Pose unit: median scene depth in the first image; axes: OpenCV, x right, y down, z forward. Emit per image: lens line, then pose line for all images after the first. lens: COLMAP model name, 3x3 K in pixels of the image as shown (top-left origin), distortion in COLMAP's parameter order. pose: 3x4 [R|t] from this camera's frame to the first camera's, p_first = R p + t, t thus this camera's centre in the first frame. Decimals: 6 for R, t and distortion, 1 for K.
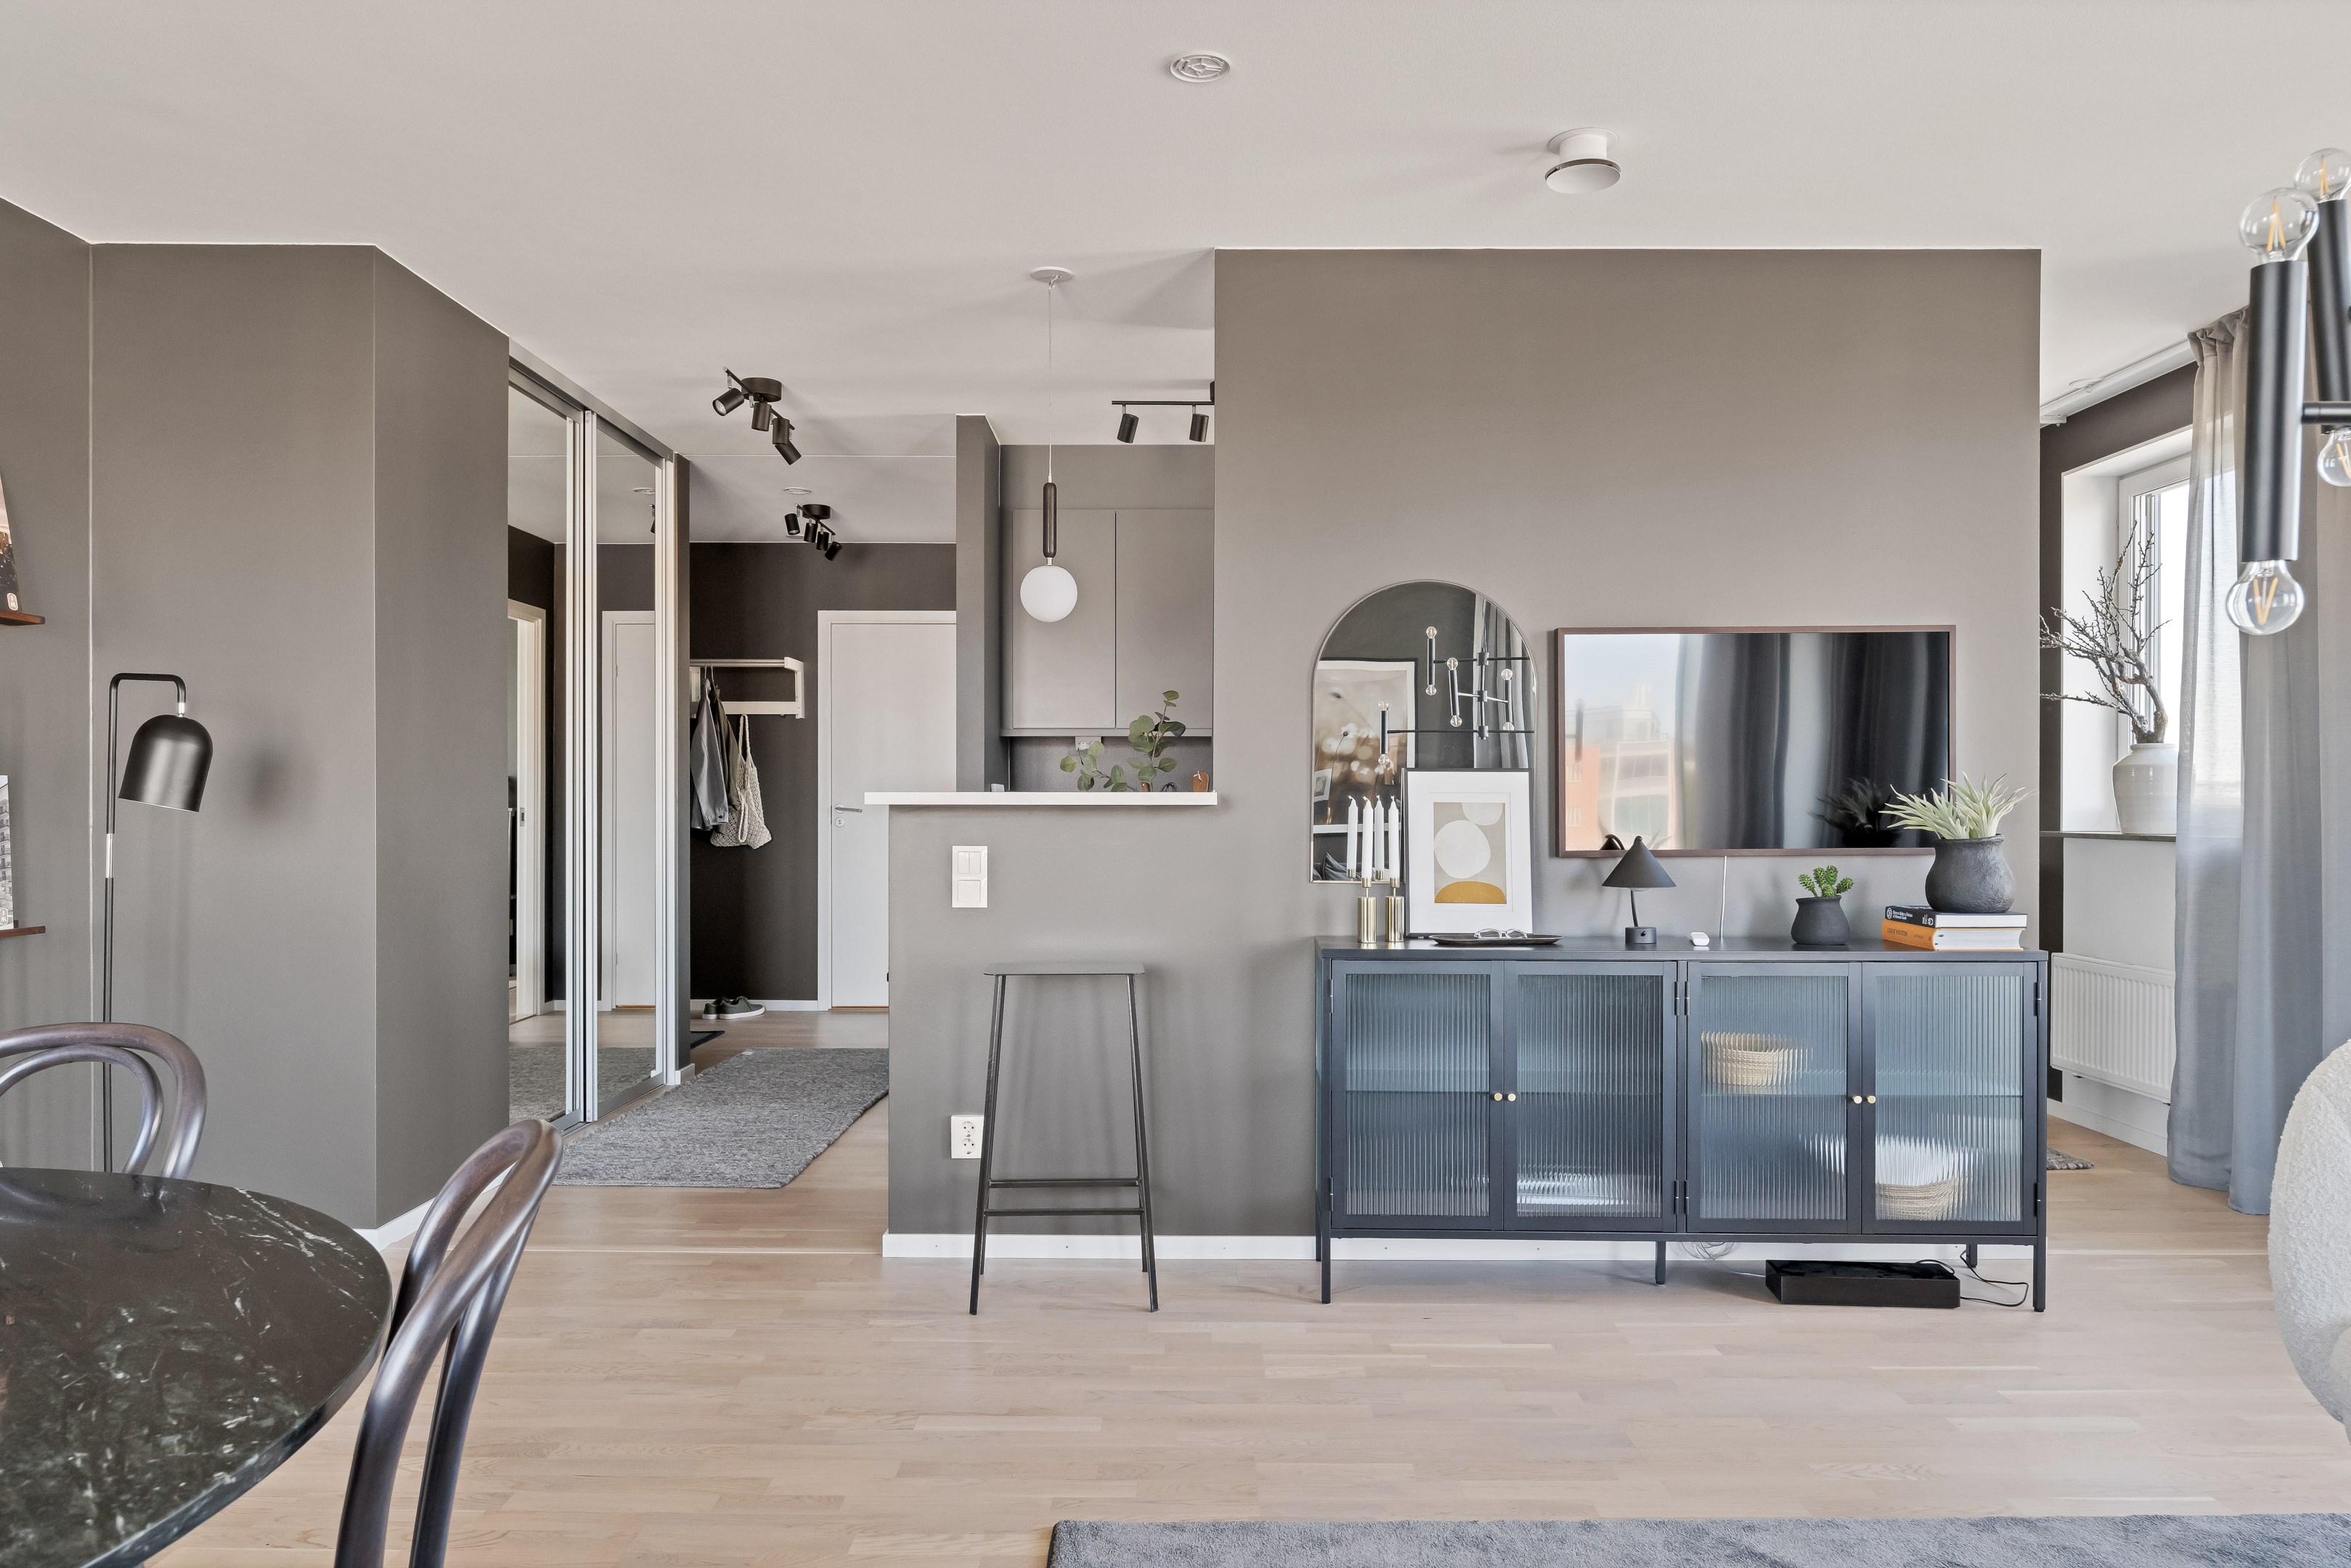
lens RADIAL K [[1612.4, 0, 1175.5], [0, 1612.4, 784.0], [0, 0, 1]] dist [-0.003900, -0.000307]
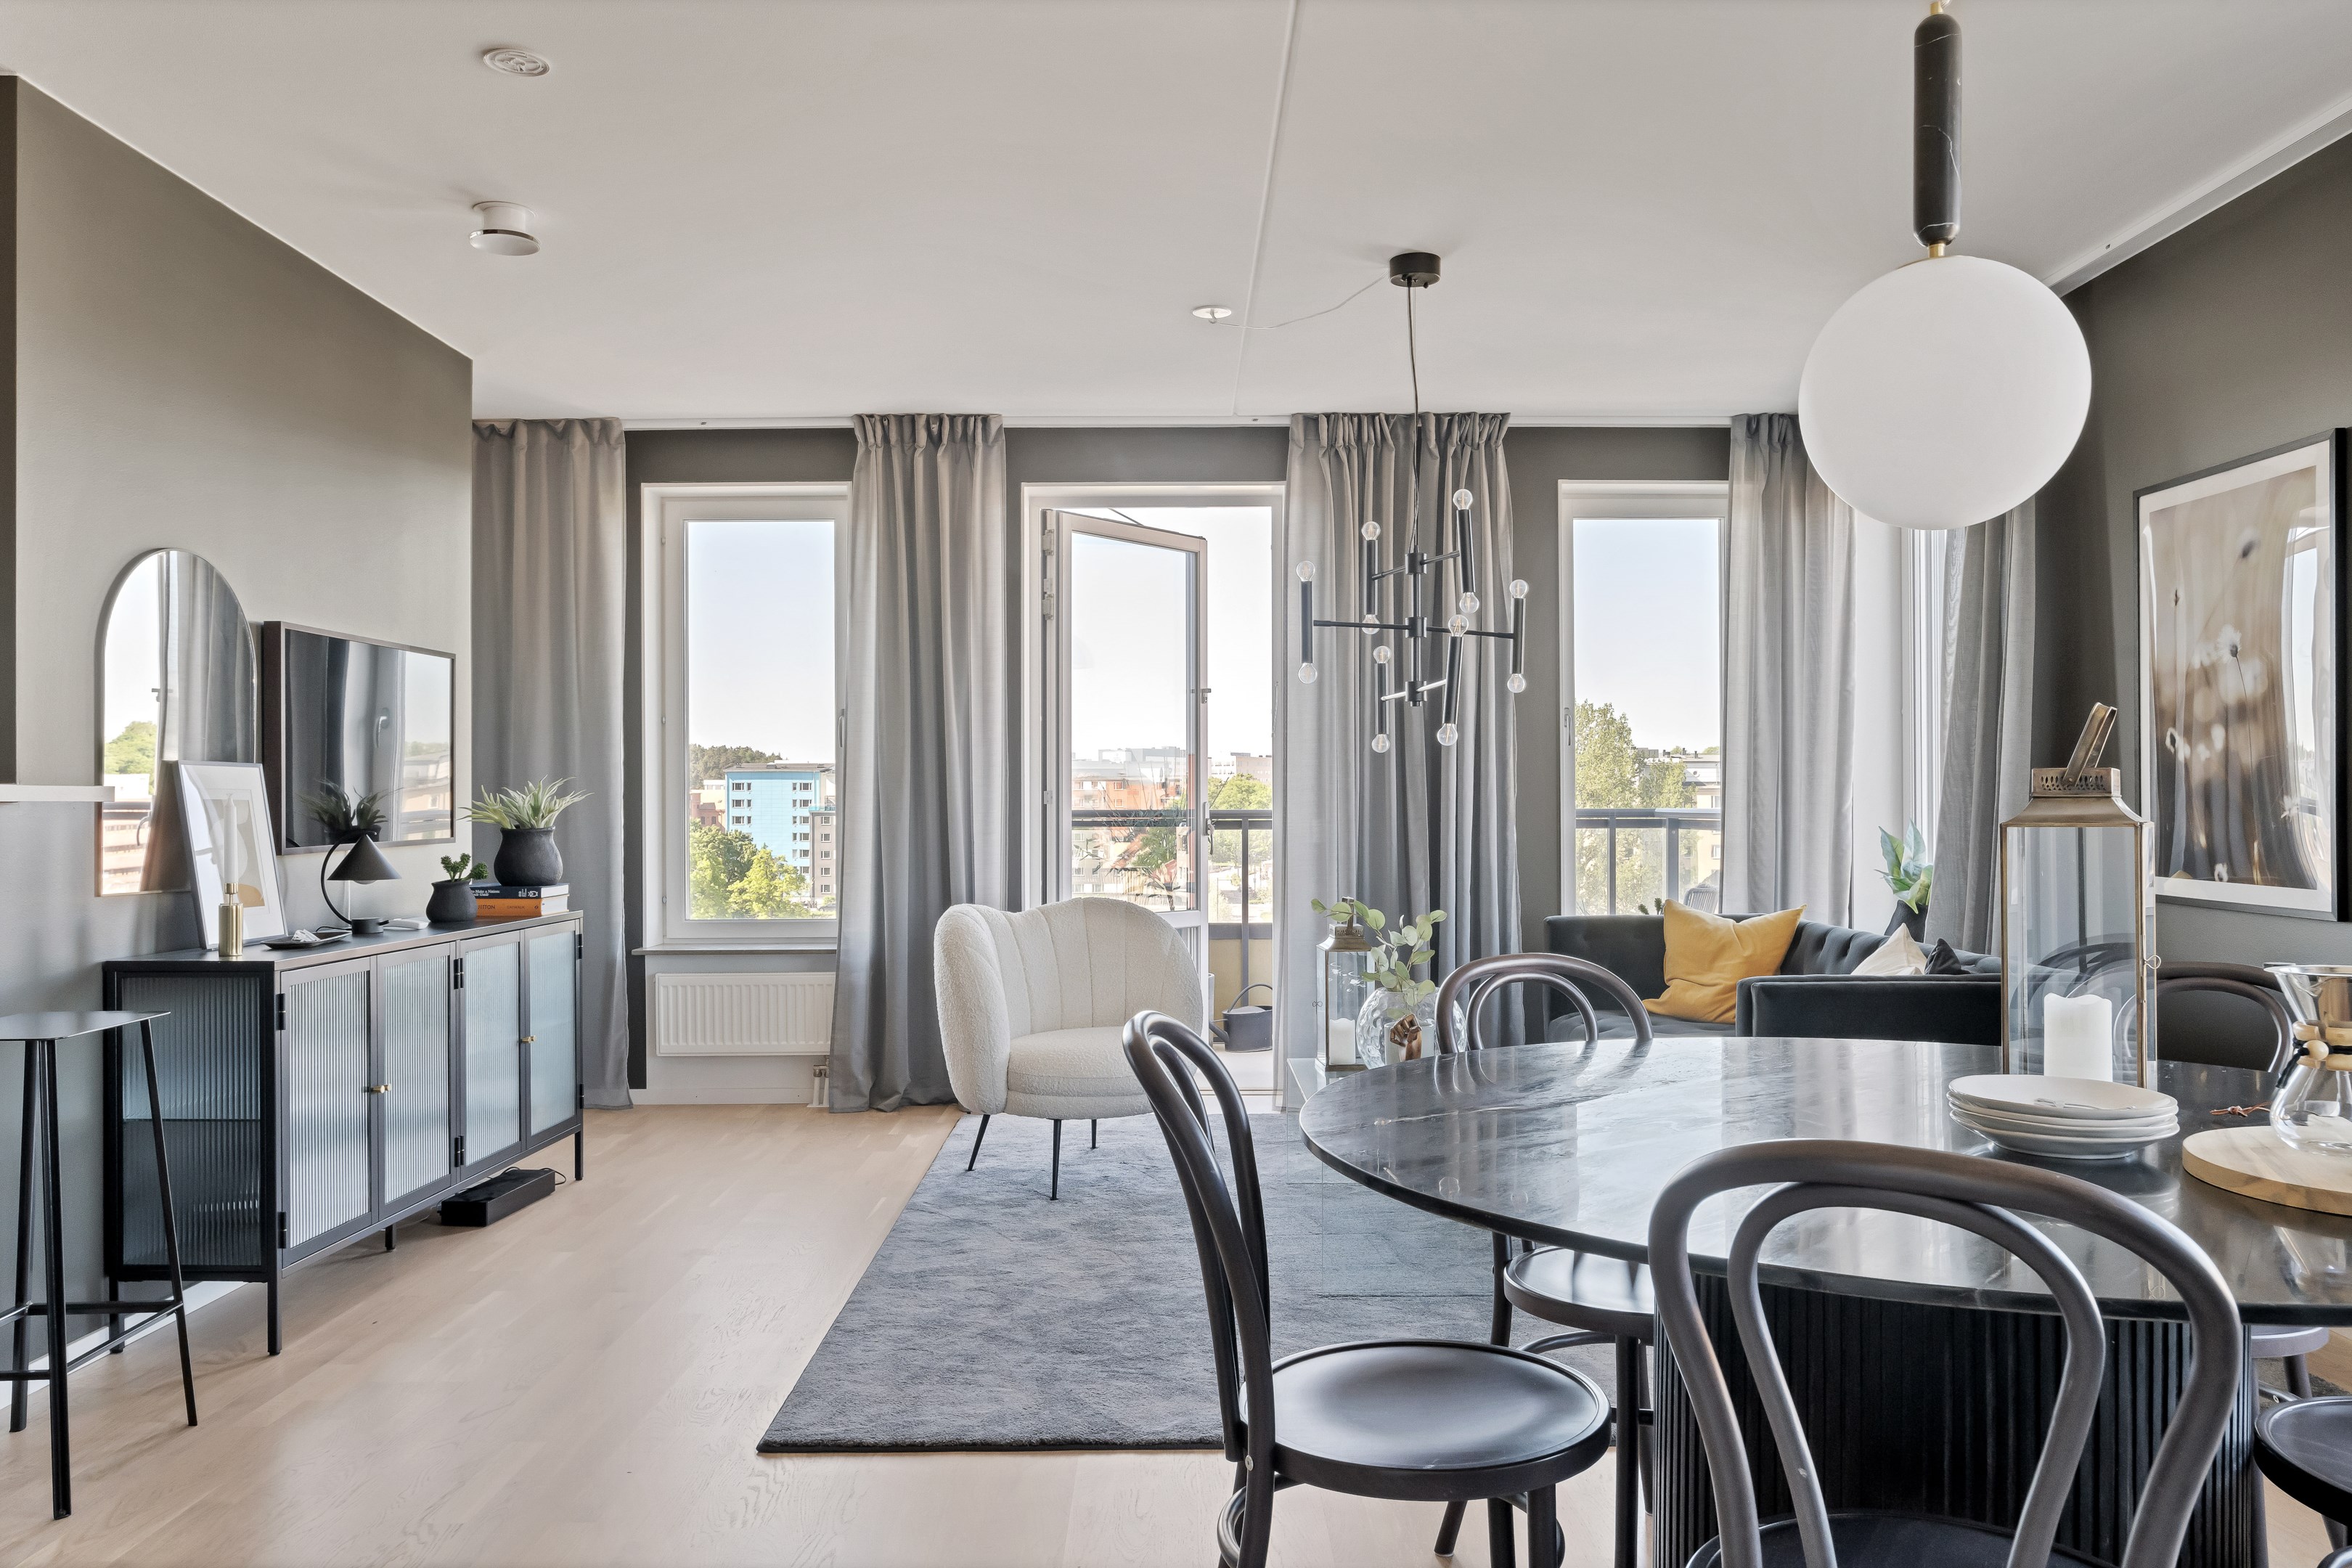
lens RADIAL K [[1656.2, 0, 1176.0], [0, 1656.2, 784.0], [0, 0, 1]] dist [-0.003476, -0.002700]
pose [[0.004323, 0.008840, 0.999952, -0.865346], [0.003520, 0.999955, -0.008855, 0.014103], [-0.999984, 0.003558, 0.004292, 0.512437]]
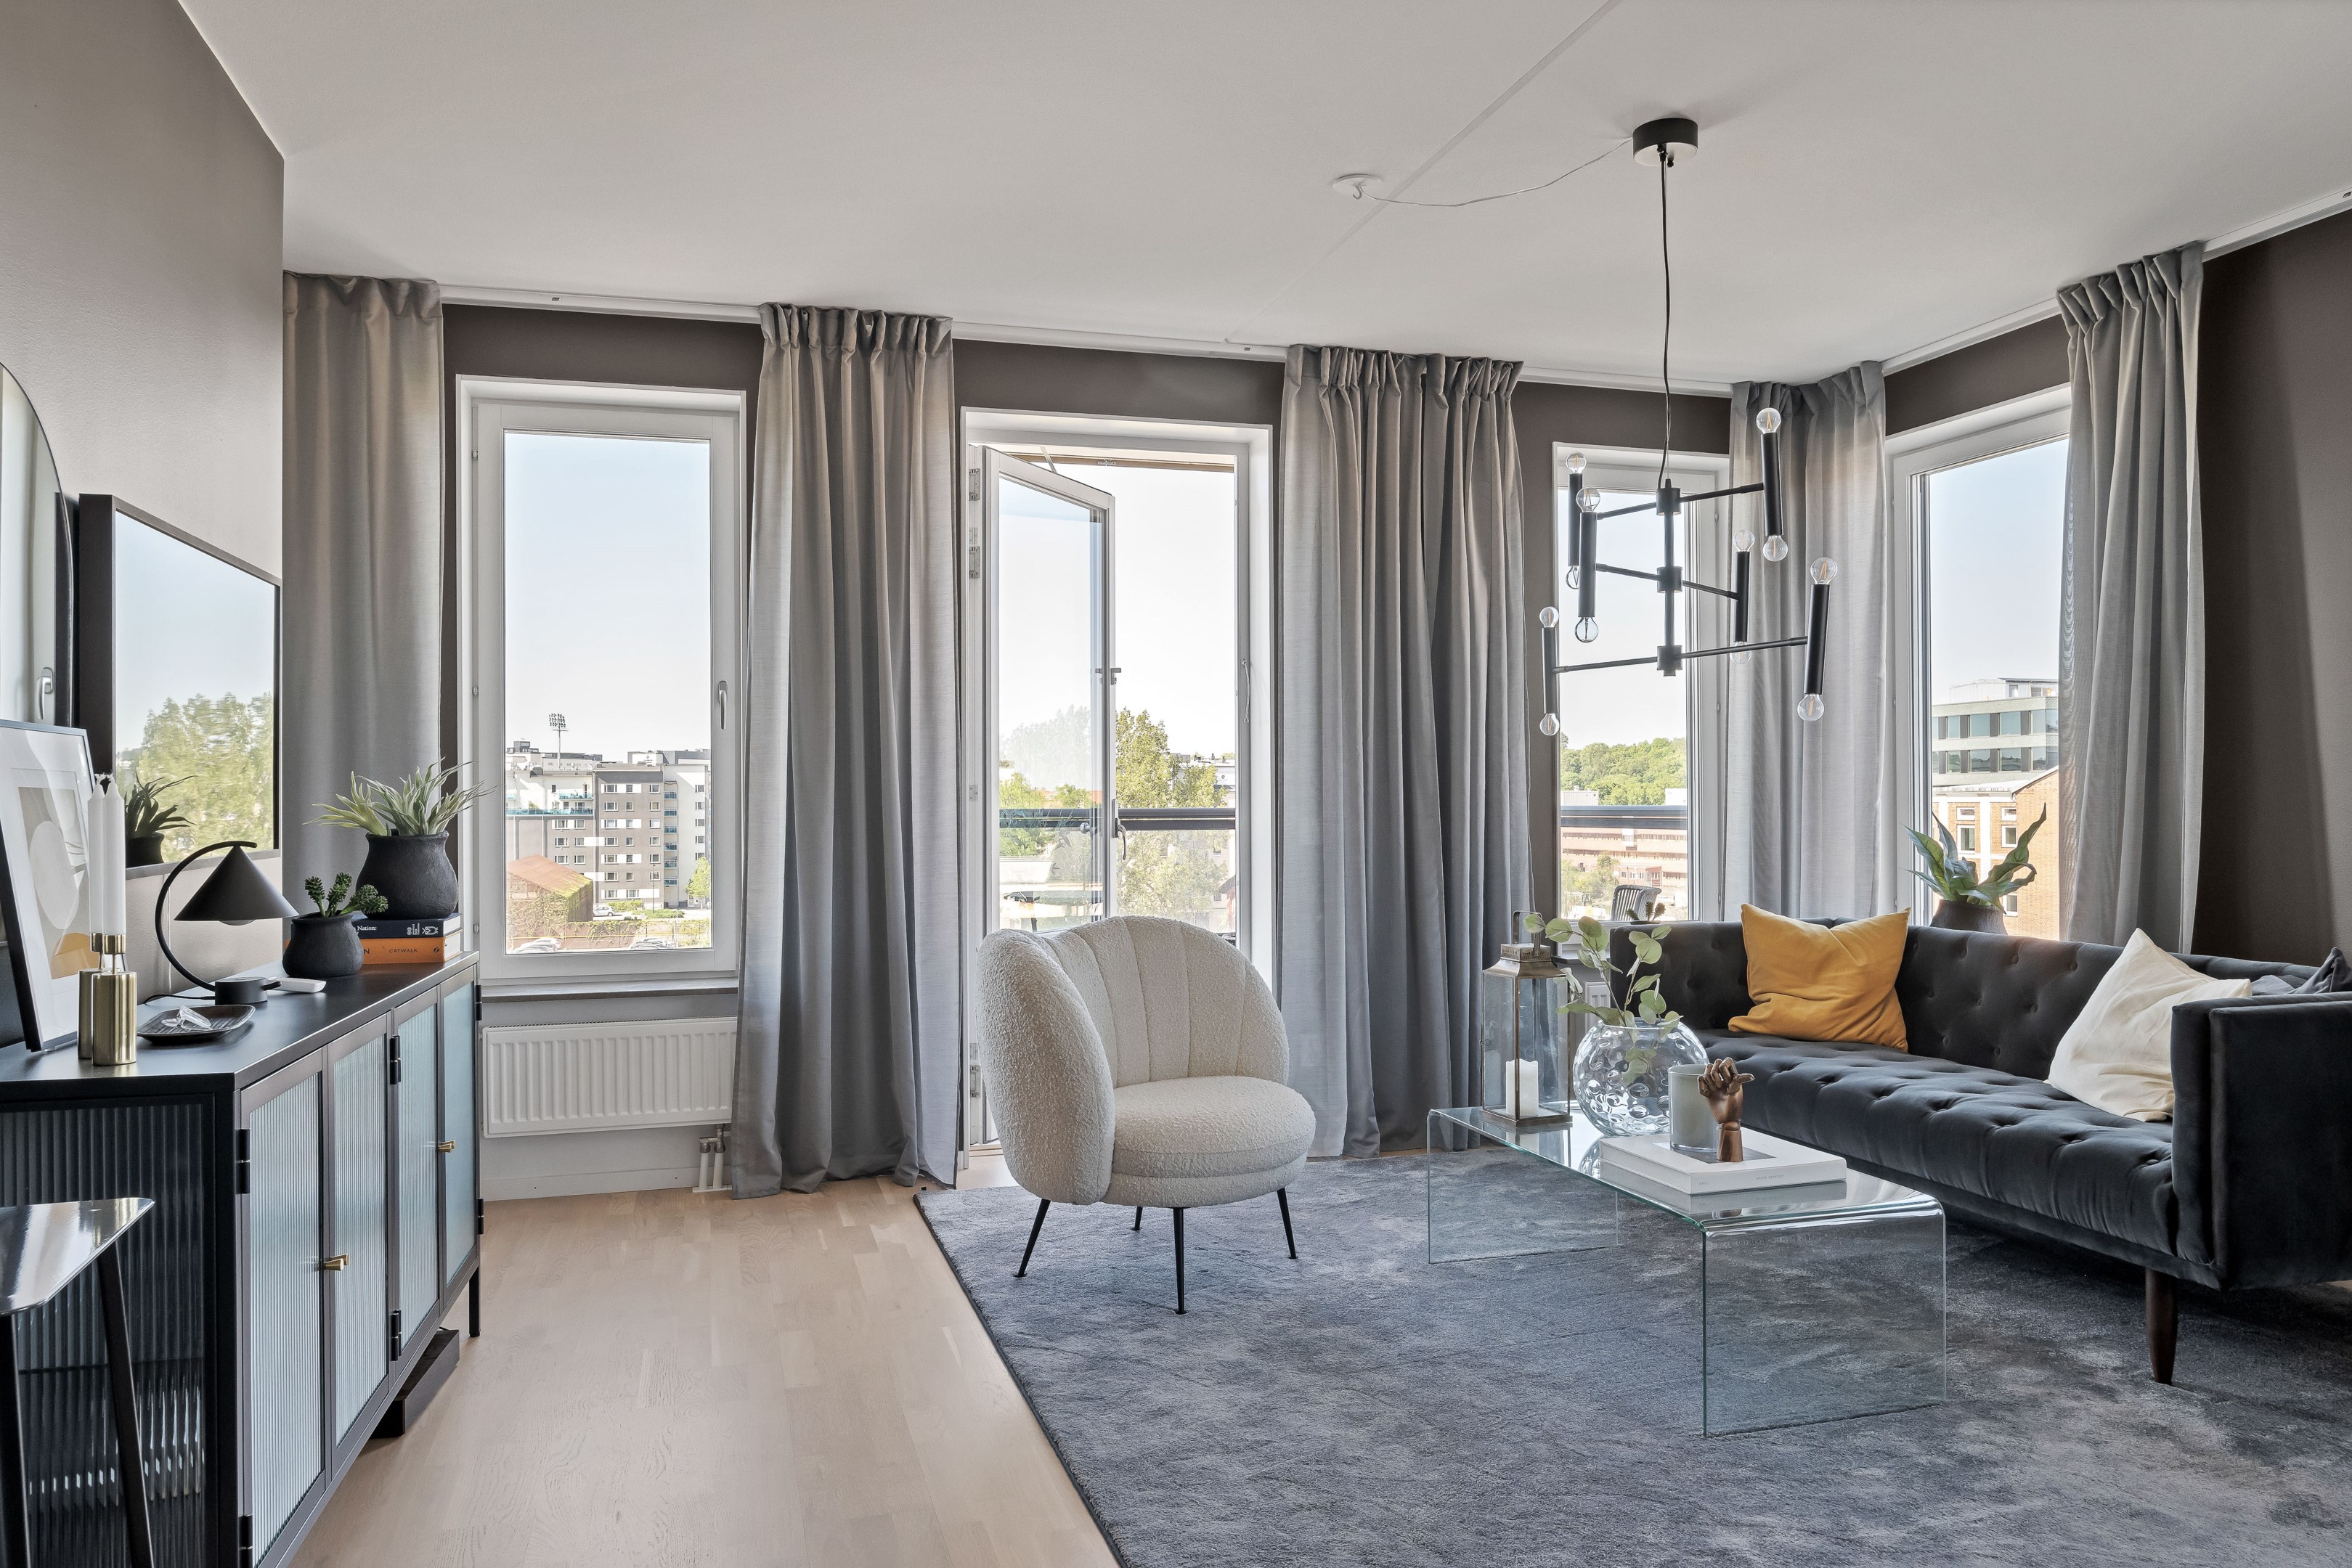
lens RADIAL K [[1613.0, 0, 1176.0], [0, 1613.0, 784.0], [0, 0, 1]] dist [-0.003900, -0.000307]
pose [[-0.269344, 0.010950, 0.962982, -0.498941], [0.005453, 0.999937, -0.009845, 0.019175], [-0.963028, 0.002600, -0.269387, 0.882996]]
